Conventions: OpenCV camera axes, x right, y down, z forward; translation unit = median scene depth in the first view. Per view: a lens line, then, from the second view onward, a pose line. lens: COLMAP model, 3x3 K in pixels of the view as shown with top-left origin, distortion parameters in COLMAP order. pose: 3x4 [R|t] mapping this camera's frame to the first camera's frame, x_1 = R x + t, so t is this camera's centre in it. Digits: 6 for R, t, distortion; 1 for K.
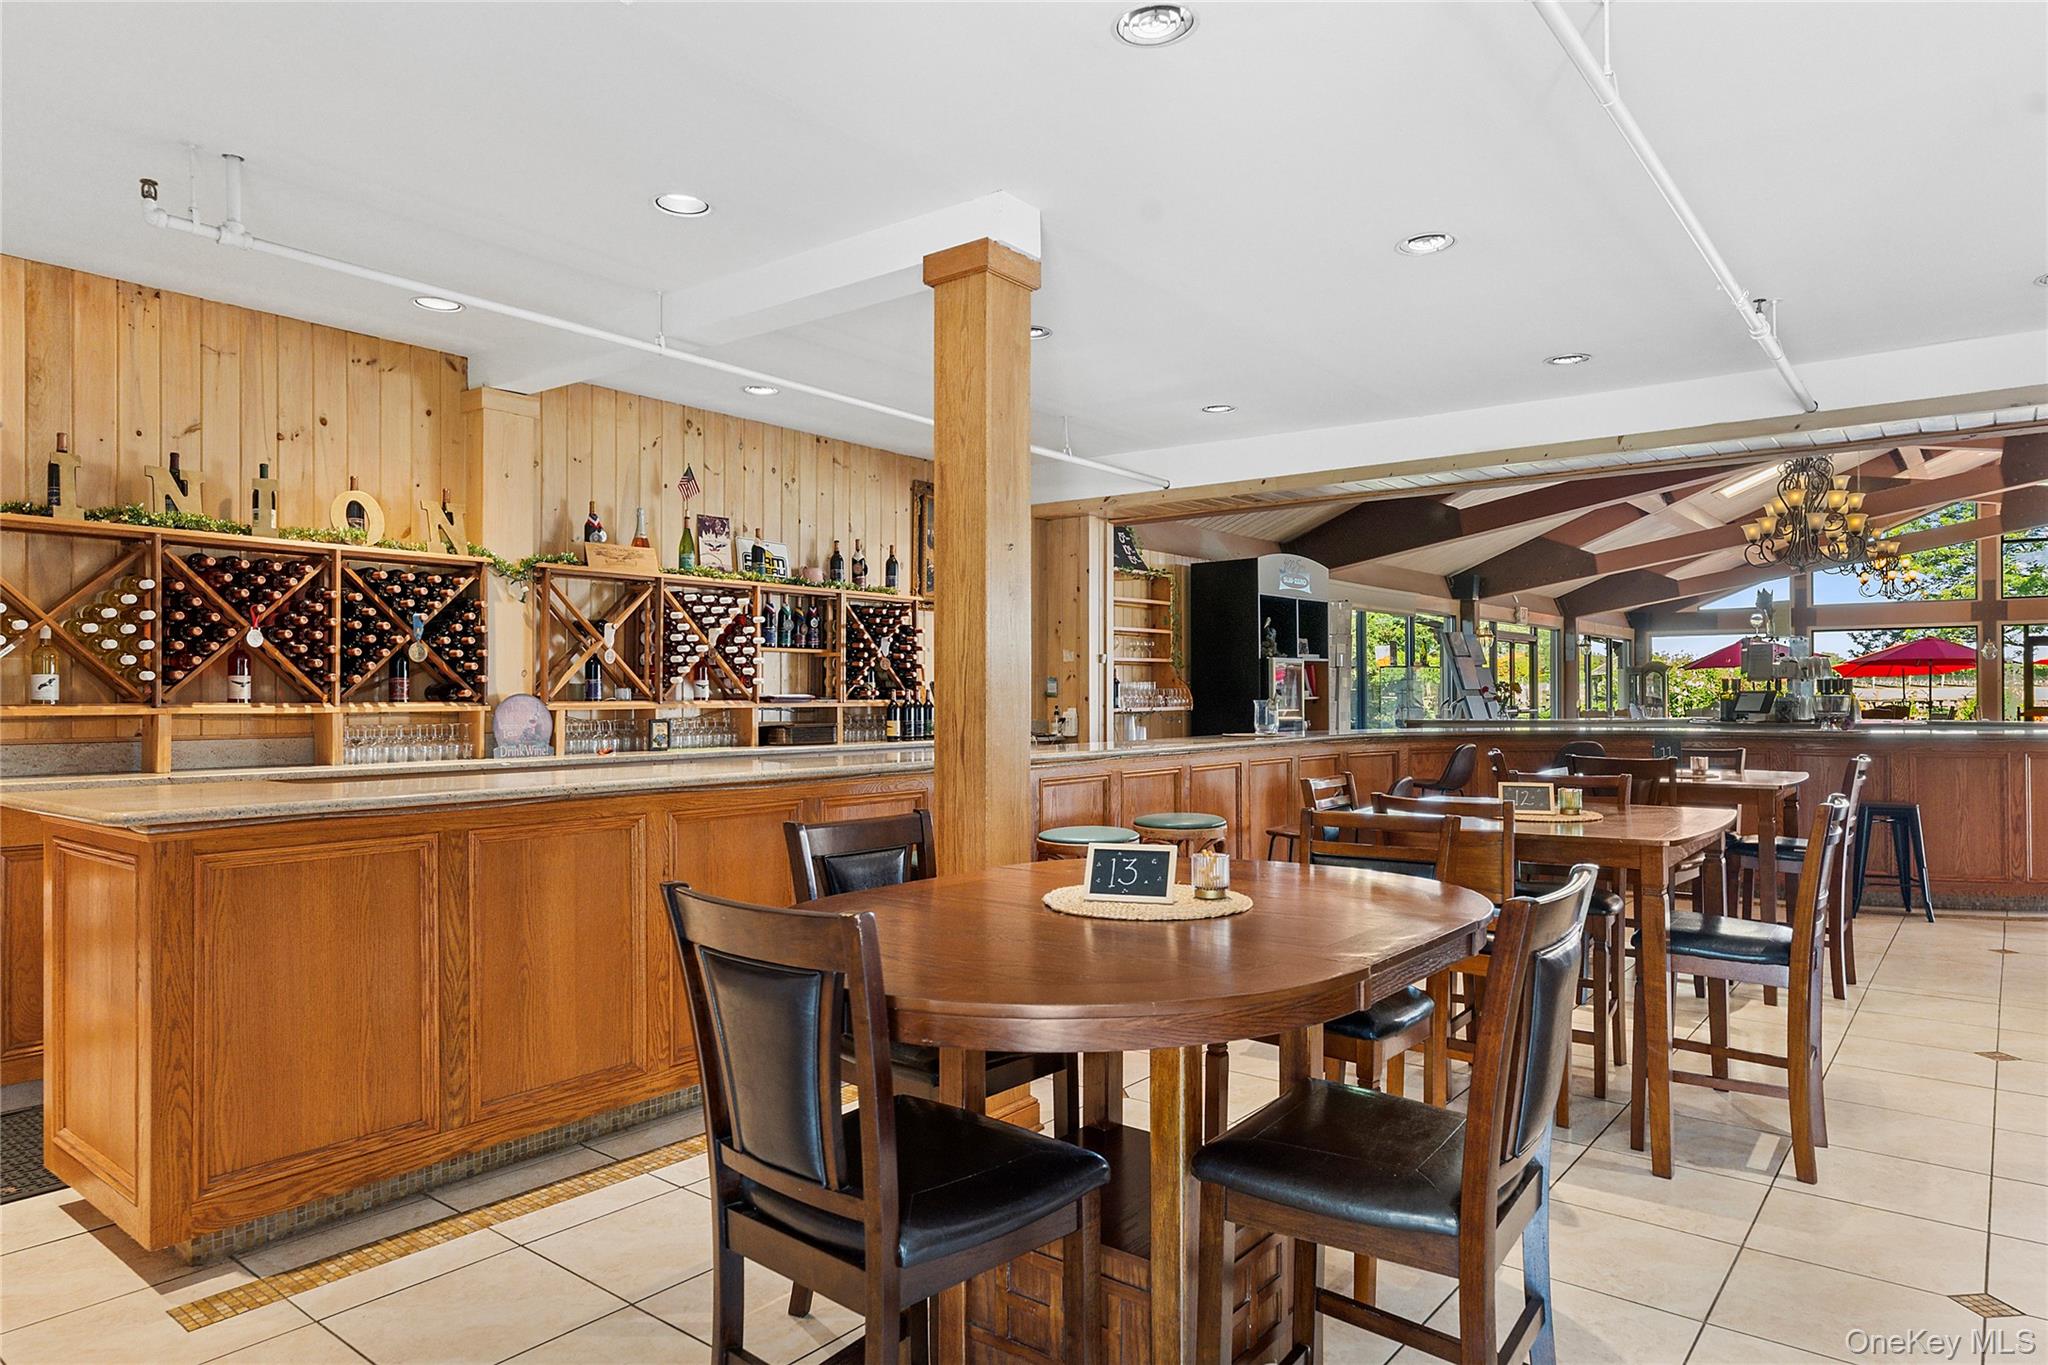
lens RADIAL K [[1210.7, 0, 1029.6], [0, 1210.7, 703.1], [0, 0, 1]] dist [0.006358, -0.000260]
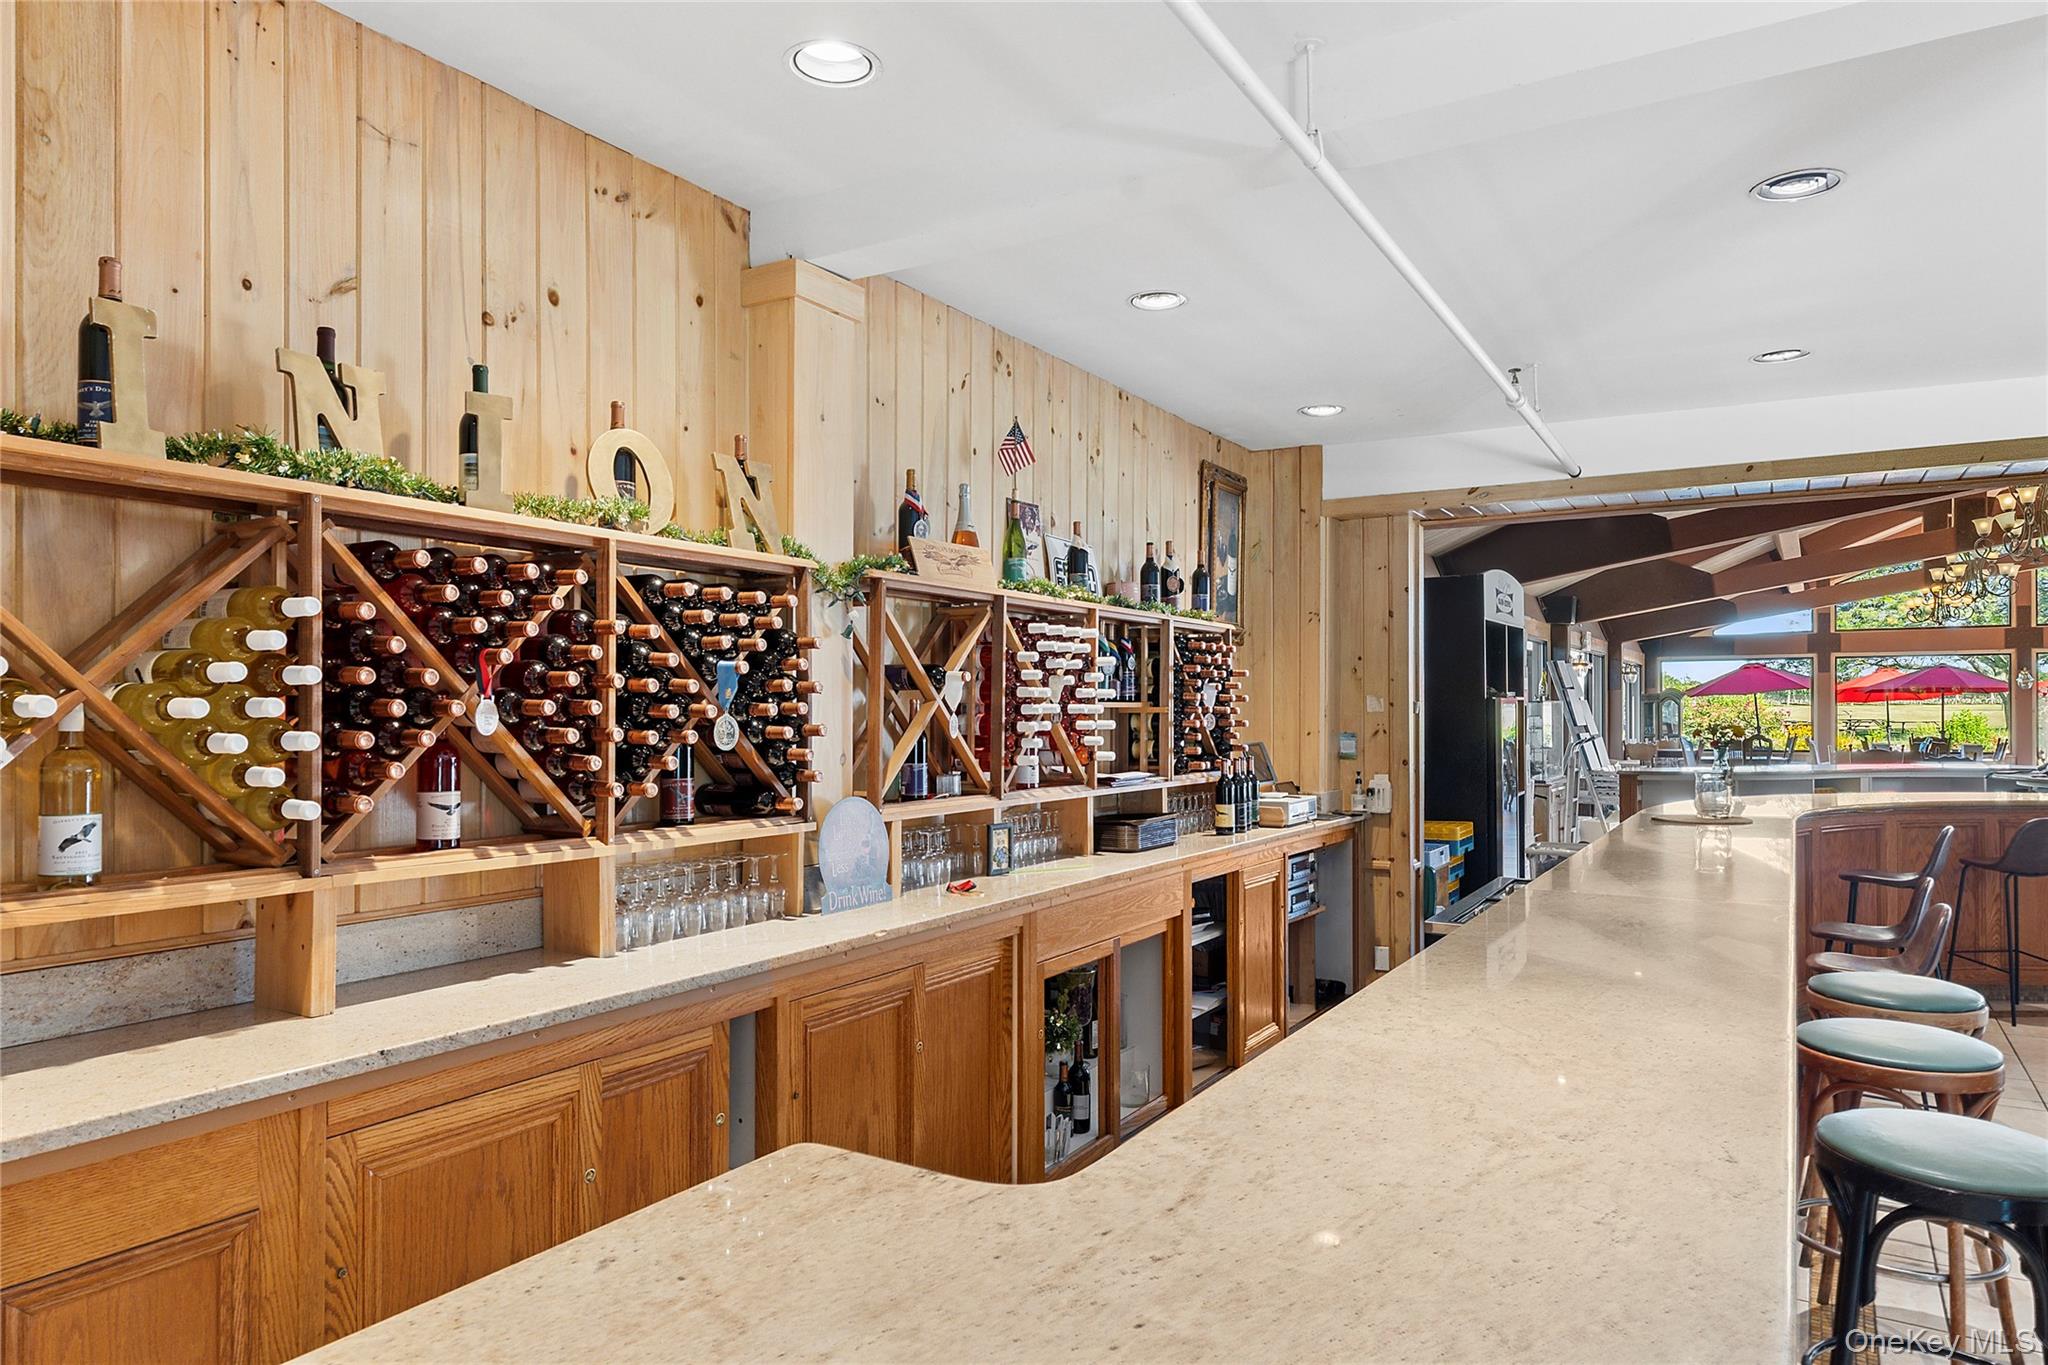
lens RADIAL K [[1240.2, 0, 1016.0], [0, 1240.2, 714.9], [0, 0, 1]] dist [0.000171, 0.001698]
pose [[0.993604, -0.002566, 0.112888, -0.431669], [0.003234, 0.999978, -0.005728, -0.045368], [-0.112870, 0.006057, 0.993591, 0.430314]]
